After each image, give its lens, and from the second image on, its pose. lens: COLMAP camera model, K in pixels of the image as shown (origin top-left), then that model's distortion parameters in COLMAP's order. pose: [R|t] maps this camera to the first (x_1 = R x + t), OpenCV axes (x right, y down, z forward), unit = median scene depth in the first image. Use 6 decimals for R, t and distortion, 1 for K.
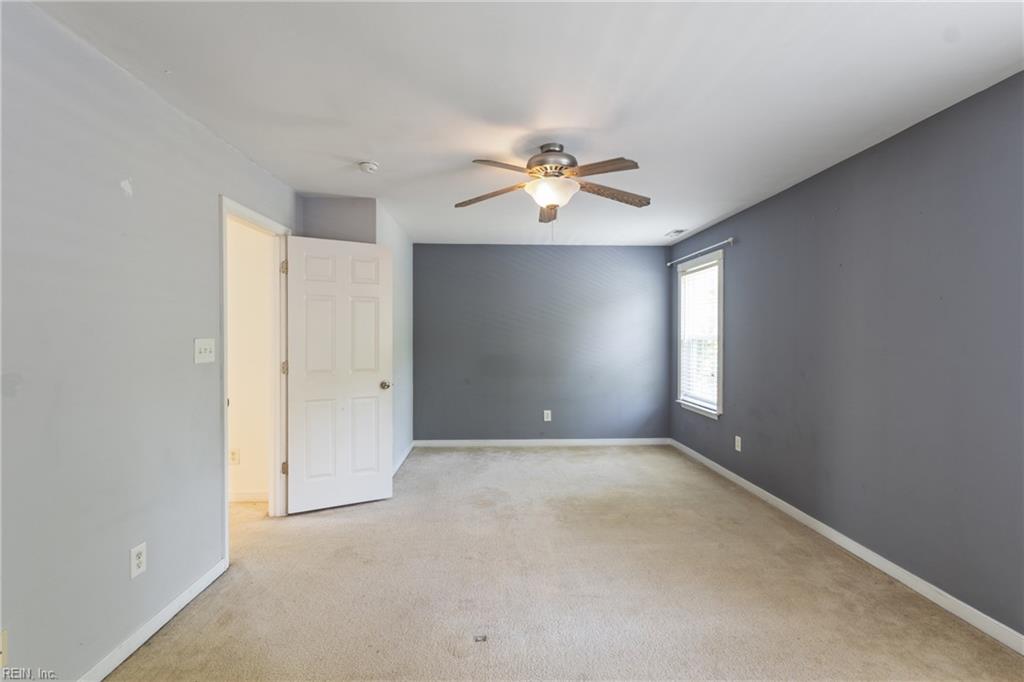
lens RADIAL K [[466.1, 0, 512.0], [0, 466.1, 341.0], [0, 0, 1]] dist [0.000034, 0.000099]
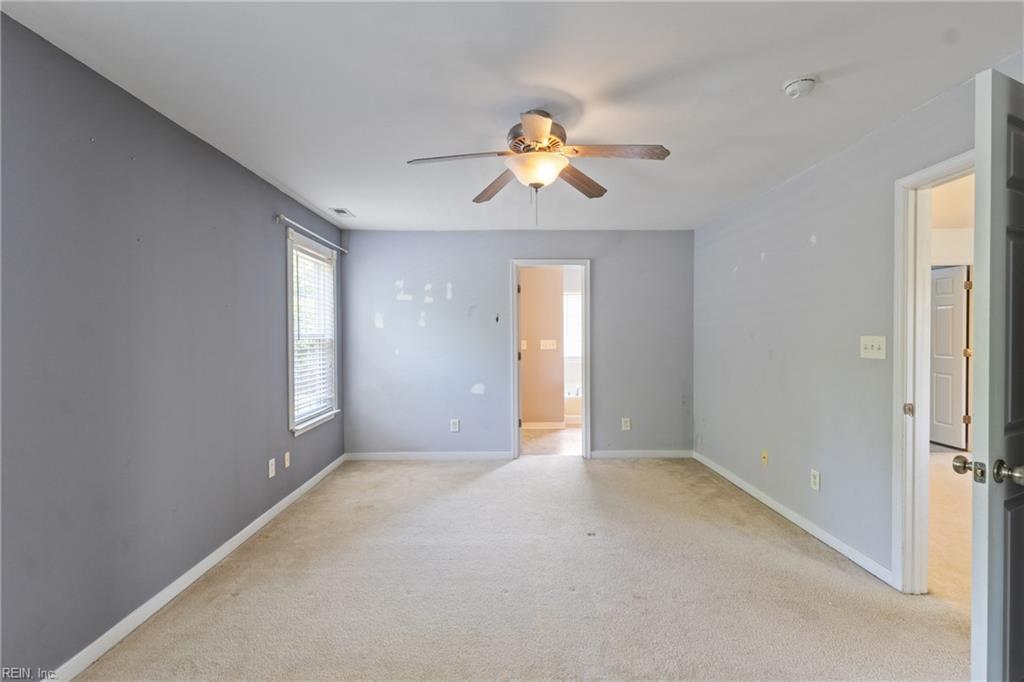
lens RADIAL K [[466.1, 0, 512.0], [0, 466.1, 341.0], [0, 0, 1]] dist [0.000034, 0.000099]
pose [[-0.999556, 0.004865, 0.029390, 0.115730], [0.005489, 0.999760, 0.021194, -0.019358], [-0.029280, 0.021346, -0.999343, 2.024166]]
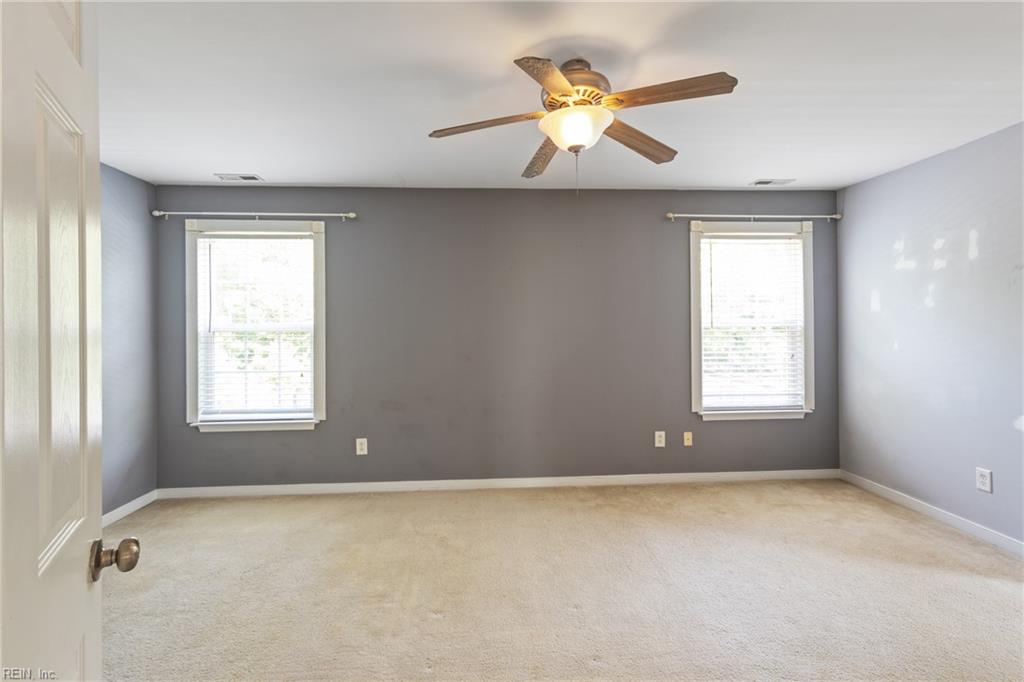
lens RADIAL K [[475.9, 0, 510.7], [0, 475.9, 323.6], [0, 0, 1]] dist [0.000436, -0.000020]
pose [[-0.014475, 0.004709, 0.999884, -0.718620], [0.016967, 0.999846, -0.004463, -0.010001], [-0.999751, 0.016901, -0.014553, 1.210265]]
